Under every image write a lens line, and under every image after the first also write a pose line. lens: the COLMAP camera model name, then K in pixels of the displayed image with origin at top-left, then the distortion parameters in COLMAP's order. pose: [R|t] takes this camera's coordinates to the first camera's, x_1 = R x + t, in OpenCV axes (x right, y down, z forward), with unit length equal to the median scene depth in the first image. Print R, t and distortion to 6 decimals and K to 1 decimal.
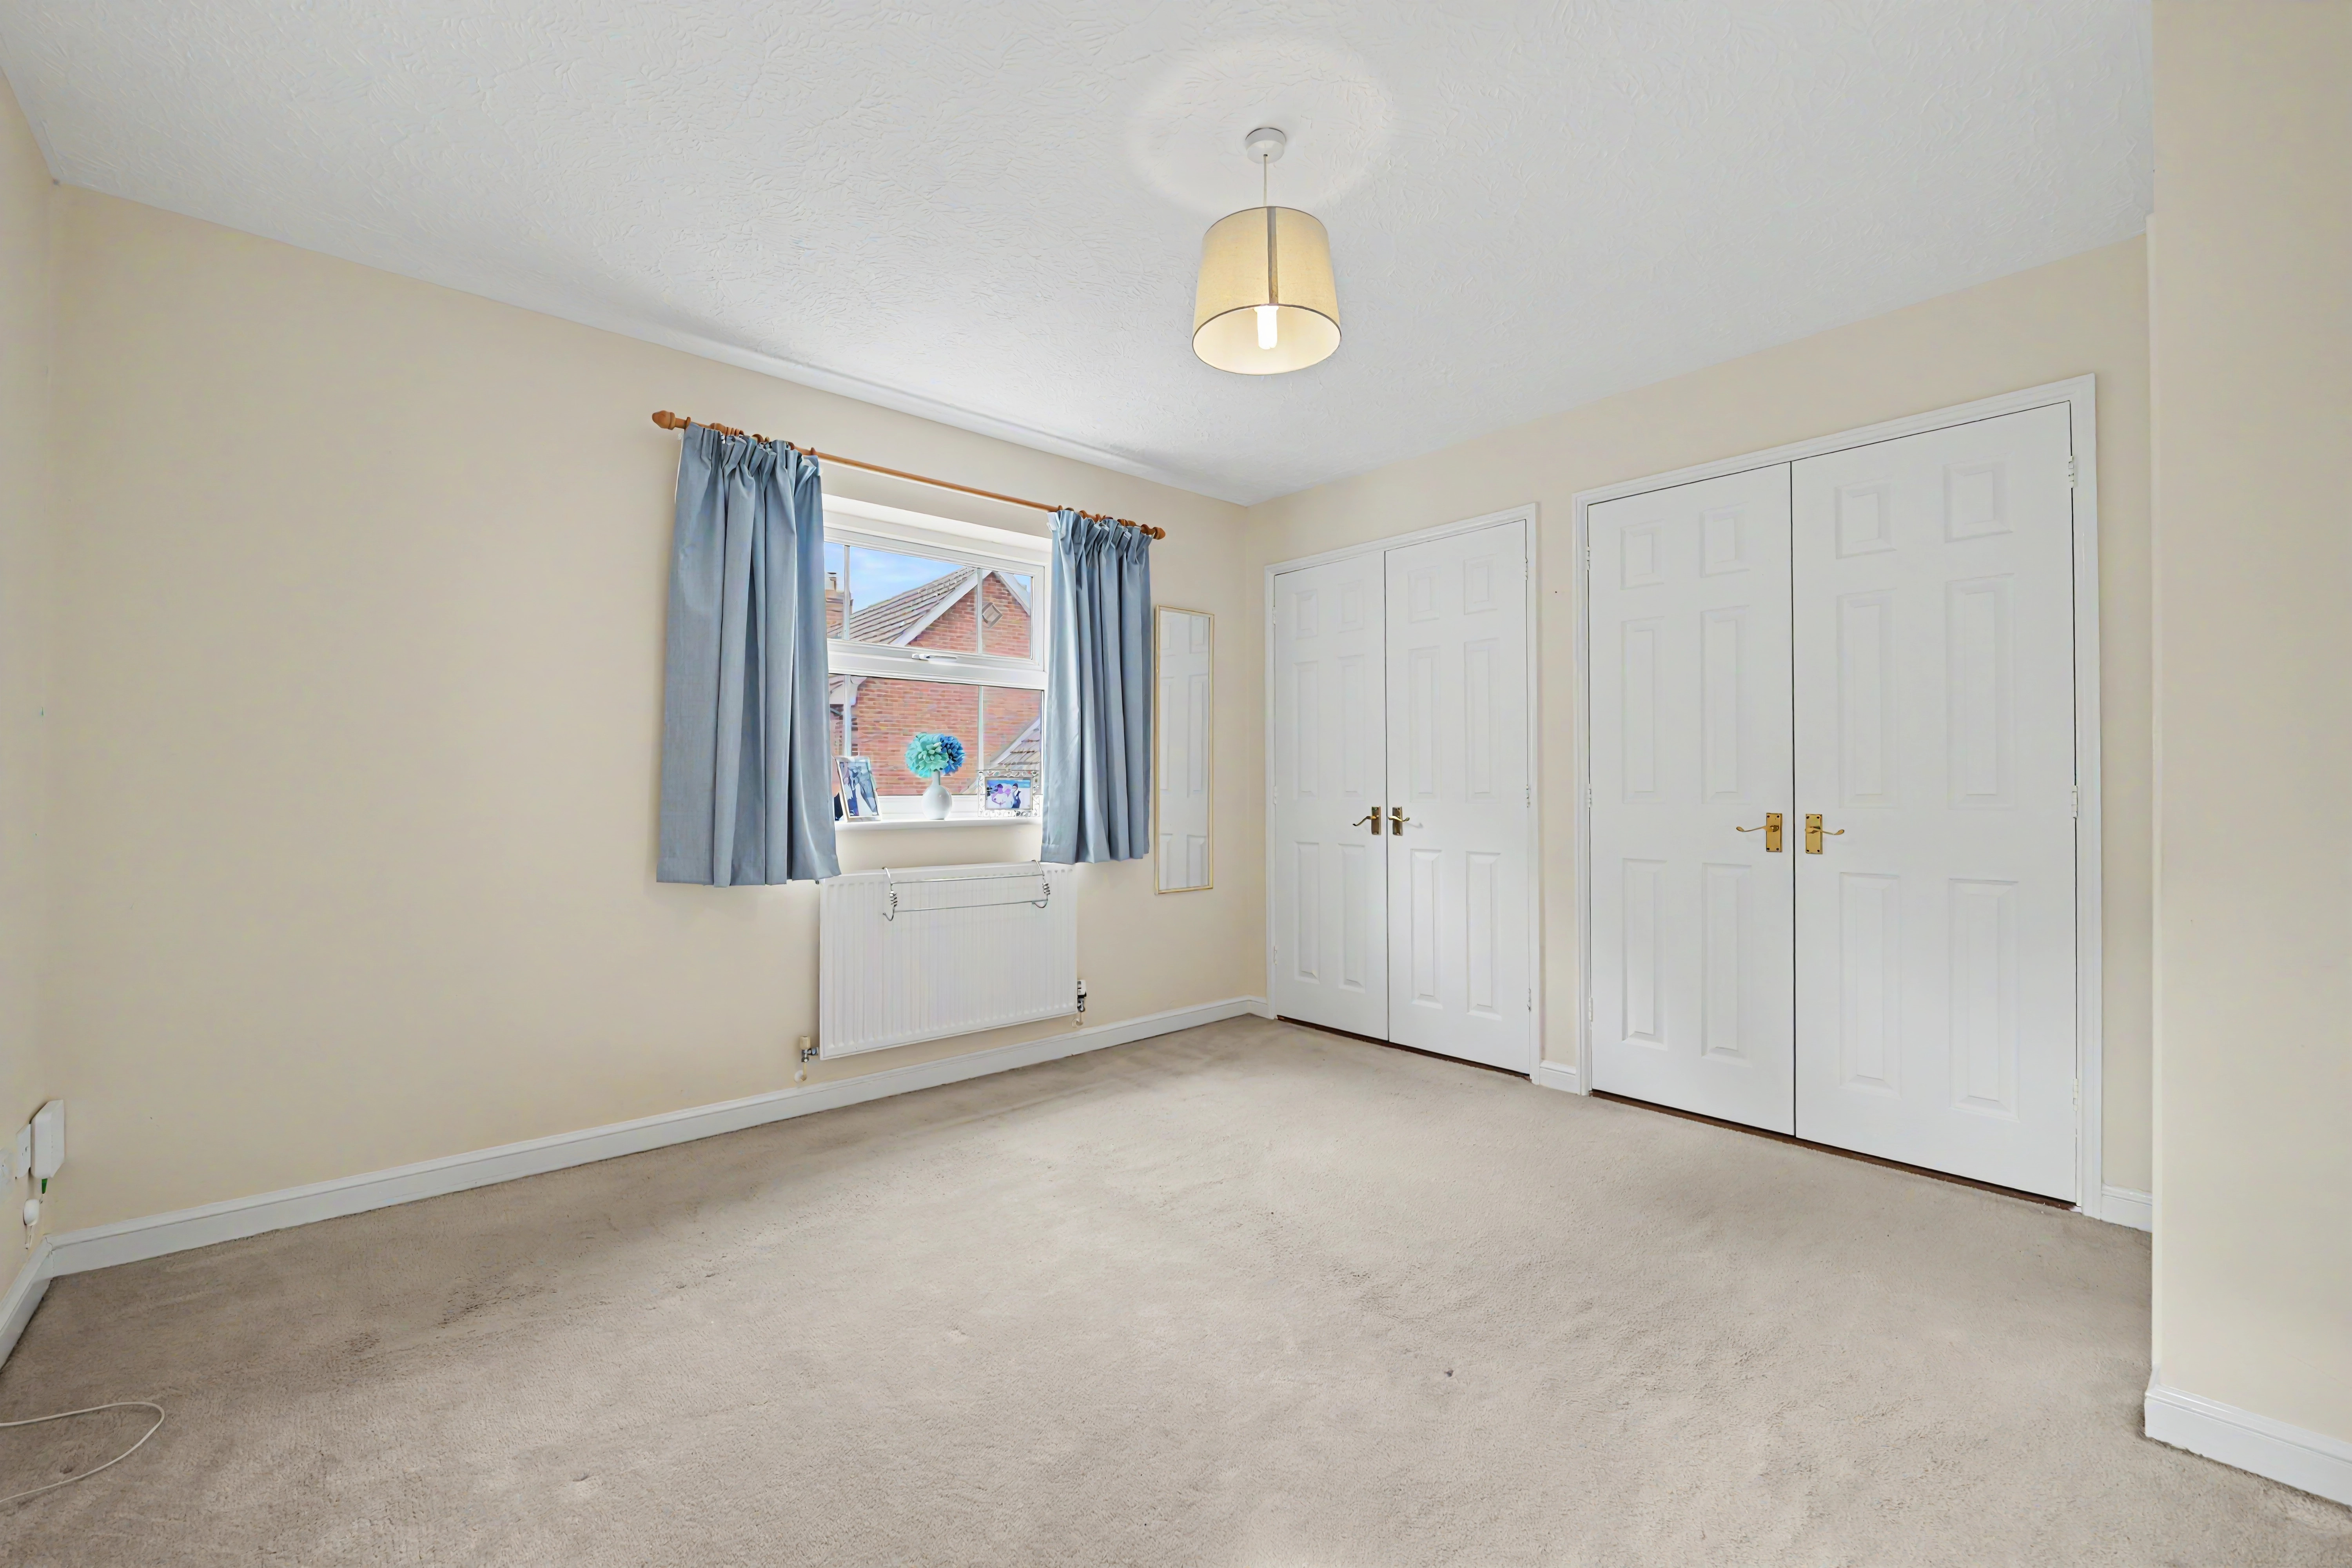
lens RADIAL K [[961.4, 0, 1189.1], [0, 961.4, 789.9], [0, 0, 1]] dist [-0.008466, 0.000197]
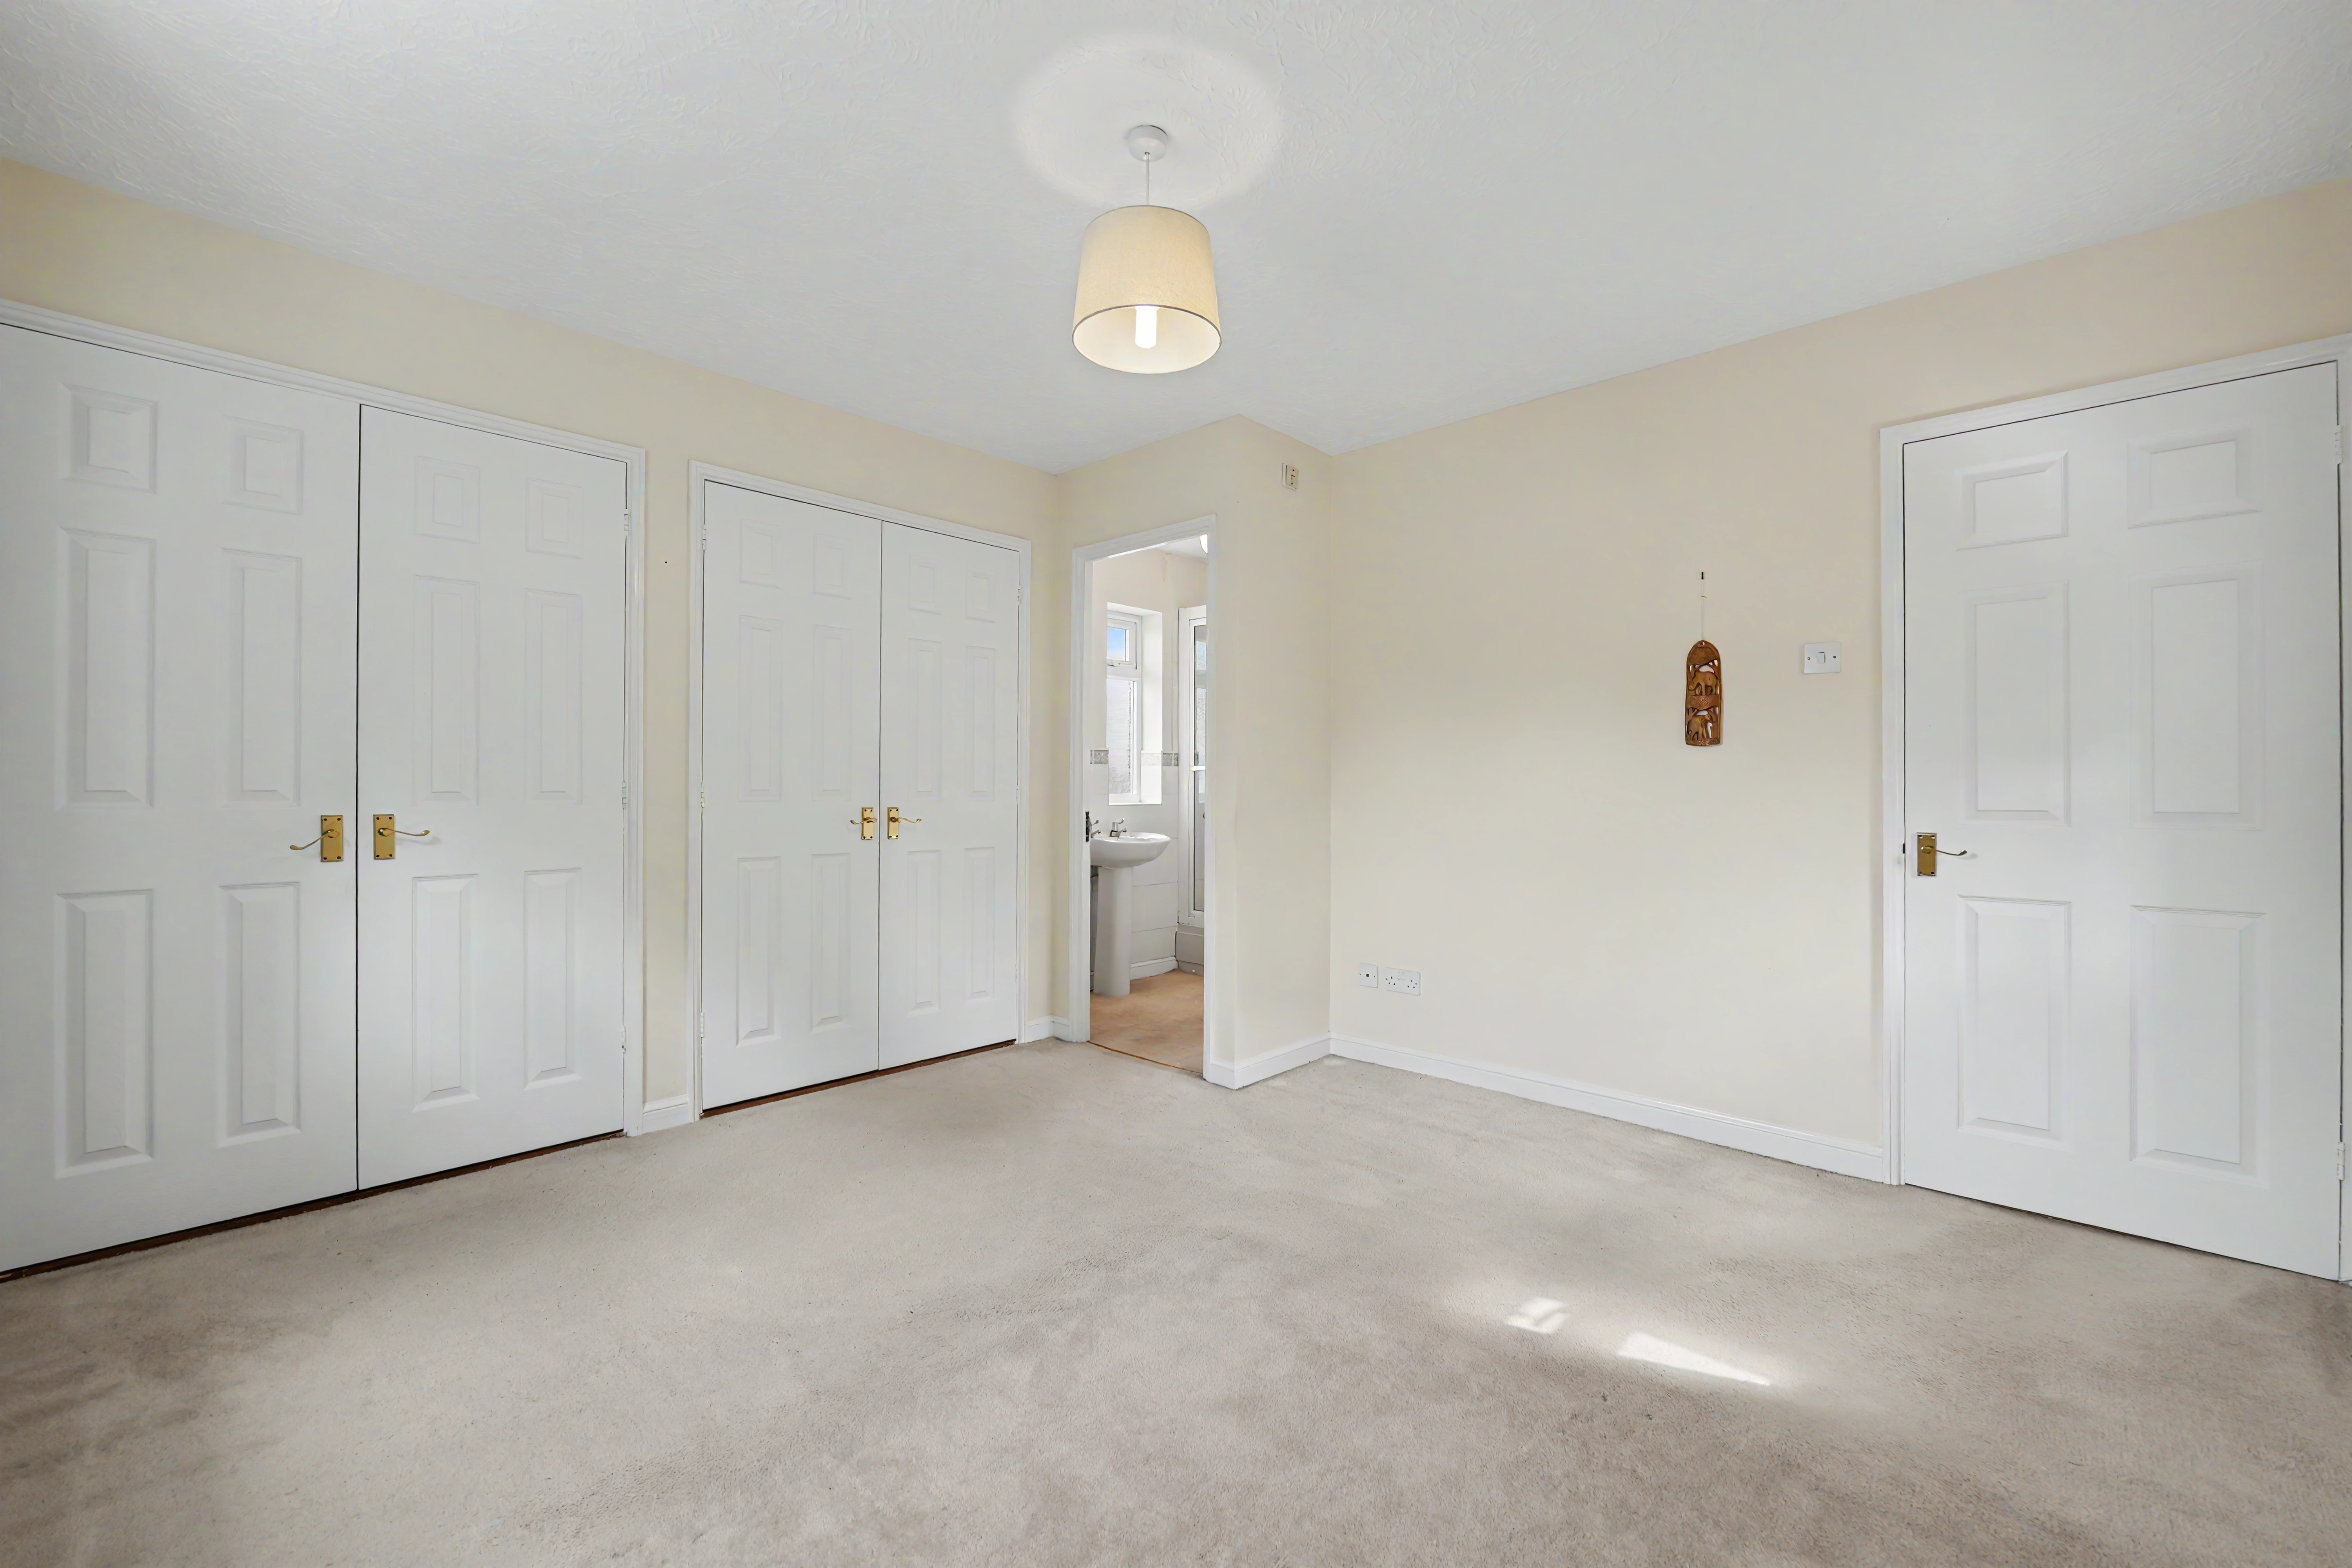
lens RADIAL K [[961.4, 0, 1181.7], [0, 961.4, 781.8], [0, 0, 1]] dist [-0.008466, 0.000197]
pose [[-0.087701, 0.007388, 0.996119, -0.542458], [-0.000417, 0.999972, -0.007453, 0.001229], [-0.996147, -0.001069, -0.087696, 0.619734]]
